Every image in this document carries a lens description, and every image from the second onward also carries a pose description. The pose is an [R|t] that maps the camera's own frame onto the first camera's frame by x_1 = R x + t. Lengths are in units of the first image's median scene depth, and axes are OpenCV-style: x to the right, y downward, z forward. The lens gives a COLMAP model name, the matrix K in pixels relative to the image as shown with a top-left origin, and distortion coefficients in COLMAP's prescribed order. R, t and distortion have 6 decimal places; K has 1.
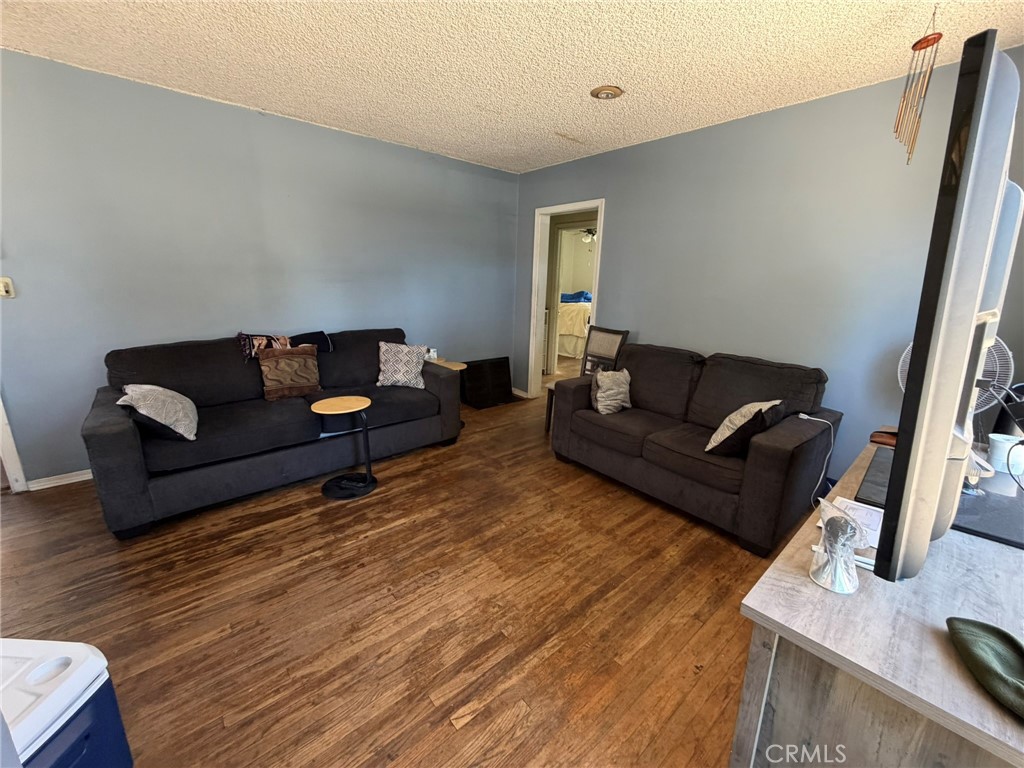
lens RADIAL K [[407.9, 0, 509.7], [0, 407.9, 384.0], [0, 0, 1]] dist [0.000763, -0.000188]
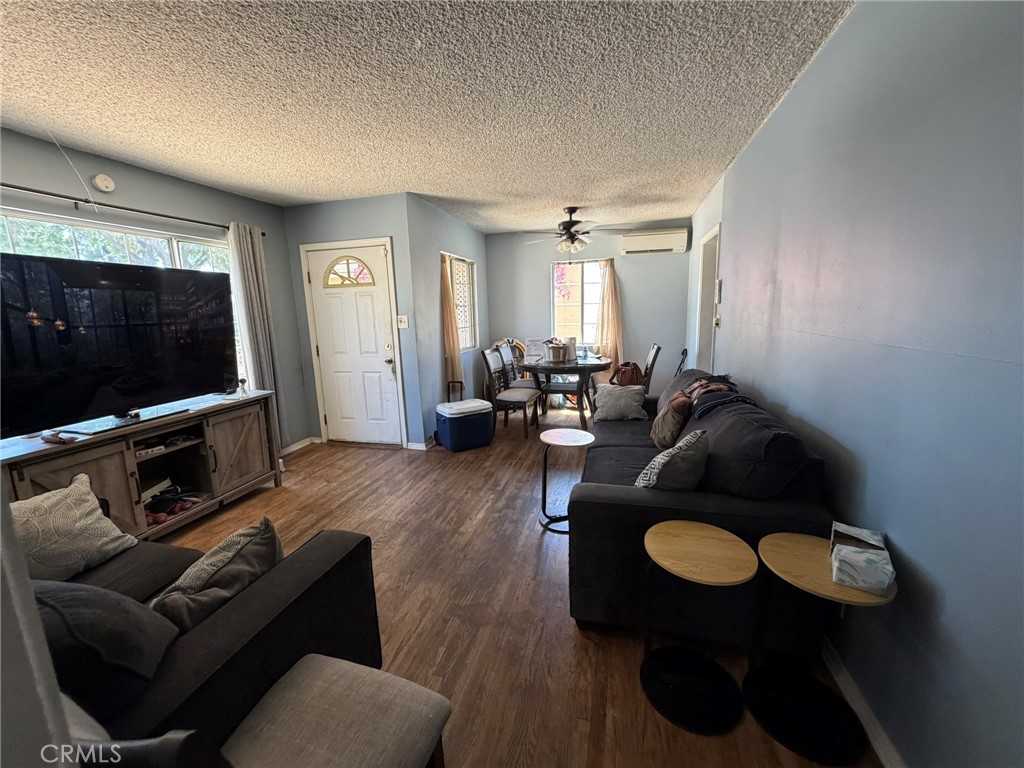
lens RADIAL K [[407.9, 0, 509.7], [0, 407.9, 384.0], [0, 0, 1]] dist [0.000763, -0.000188]
pose [[-0.828367, 0.103273, -0.550585, 0.330695], [-0.124317, 0.924462, 0.360438, -0.542006], [0.546218, 0.367022, -0.752955, 2.104493]]
